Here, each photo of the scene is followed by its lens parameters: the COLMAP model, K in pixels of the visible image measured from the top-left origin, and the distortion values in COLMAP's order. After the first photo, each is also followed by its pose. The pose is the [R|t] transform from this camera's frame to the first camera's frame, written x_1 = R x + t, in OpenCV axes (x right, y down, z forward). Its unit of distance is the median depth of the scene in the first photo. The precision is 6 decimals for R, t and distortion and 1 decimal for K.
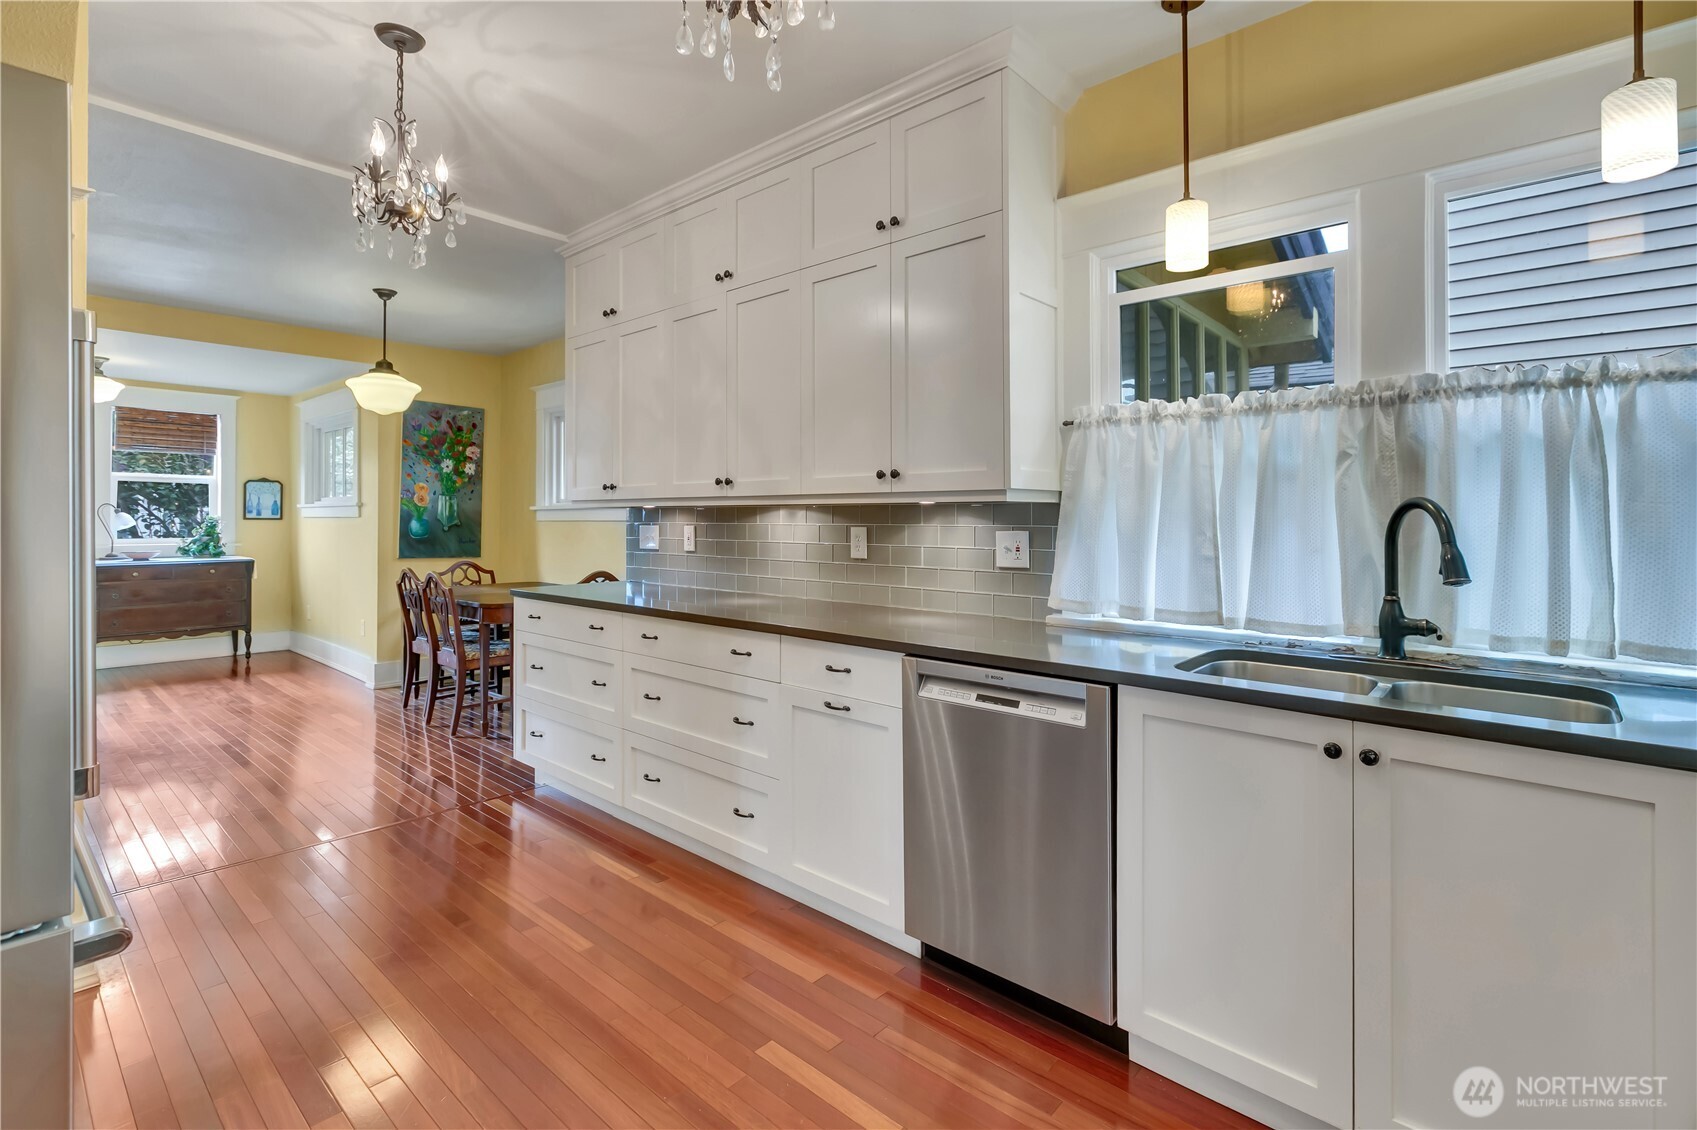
lens RADIAL K [[777.9, 0, 883.6], [0, 777.9, 516.2], [0, 0, 1]] dist [-0.004822, -0.001898]
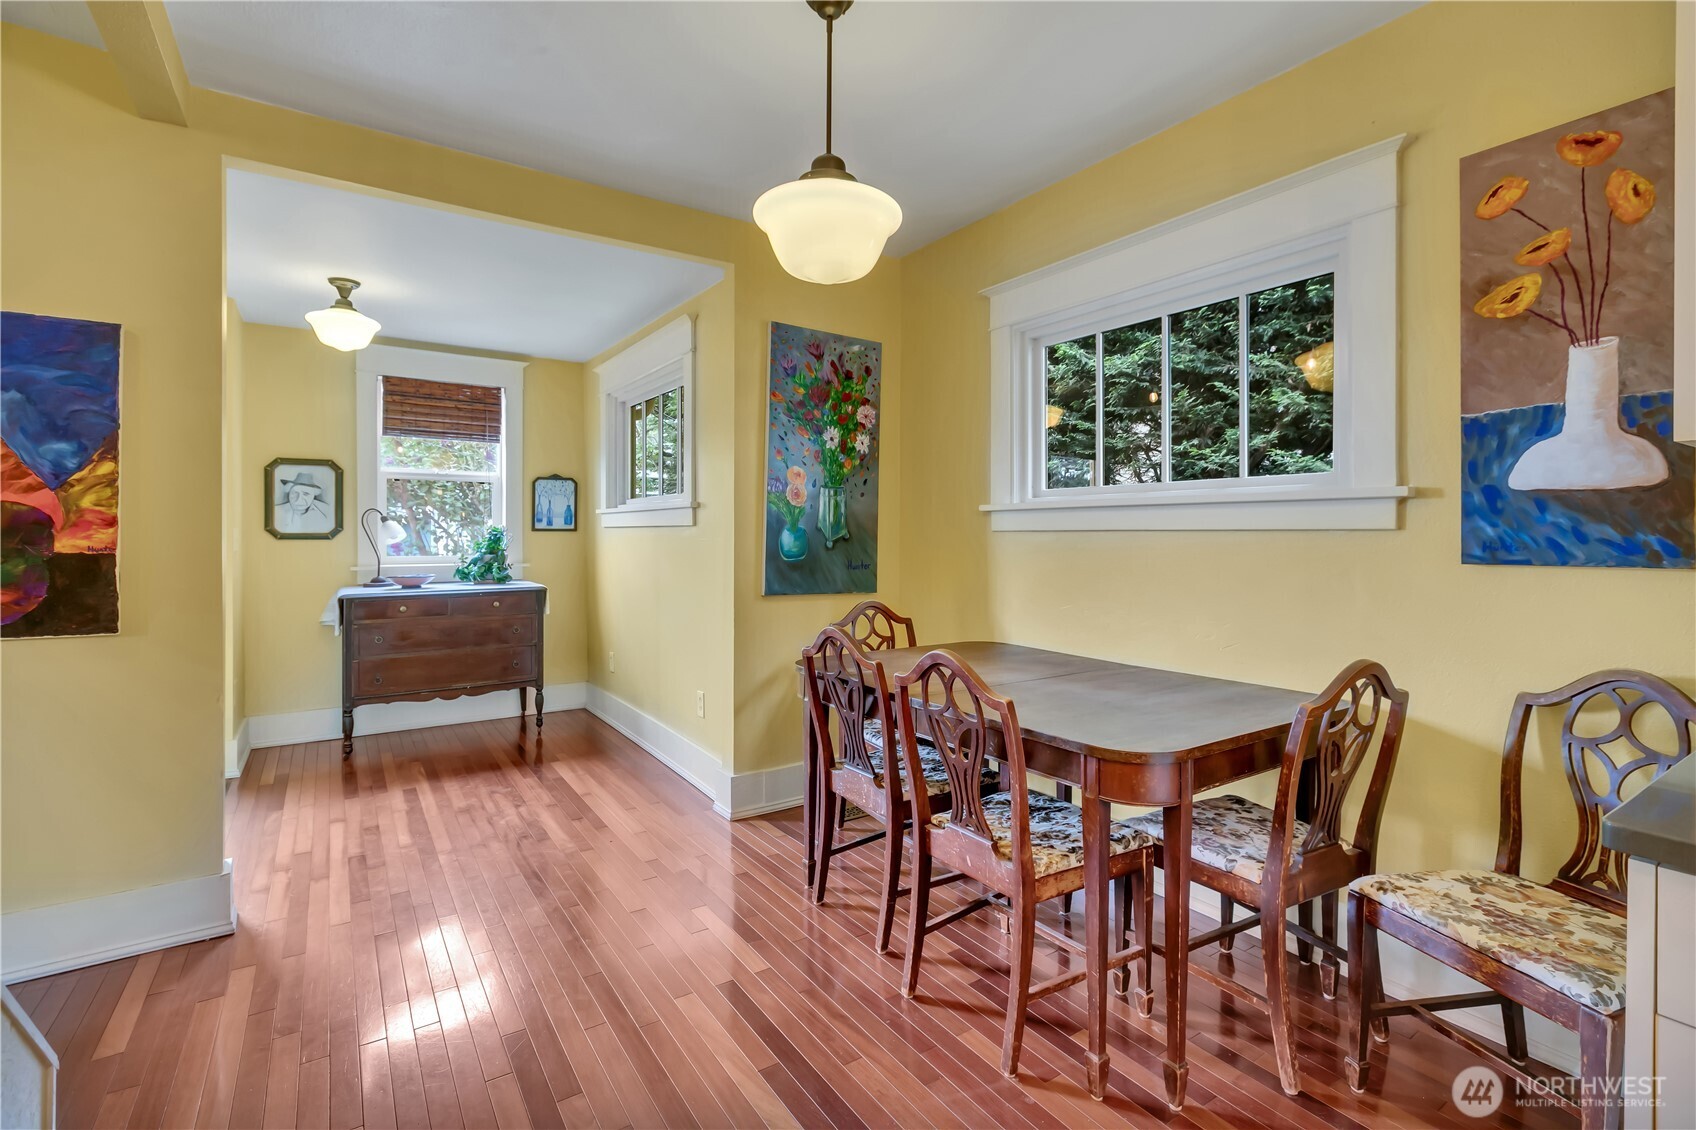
lens RADIAL K [[777.4, 0, 868.2], [0, 777.4, 540.3], [0, 0, 1]] dist [-0.004822, -0.001898]
pose [[0.963843, 0.002362, -0.266459, -0.370369], [0.000398, 0.999947, 0.010302, 0.006544], [0.266469, -0.010035, 0.963791, 0.430094]]
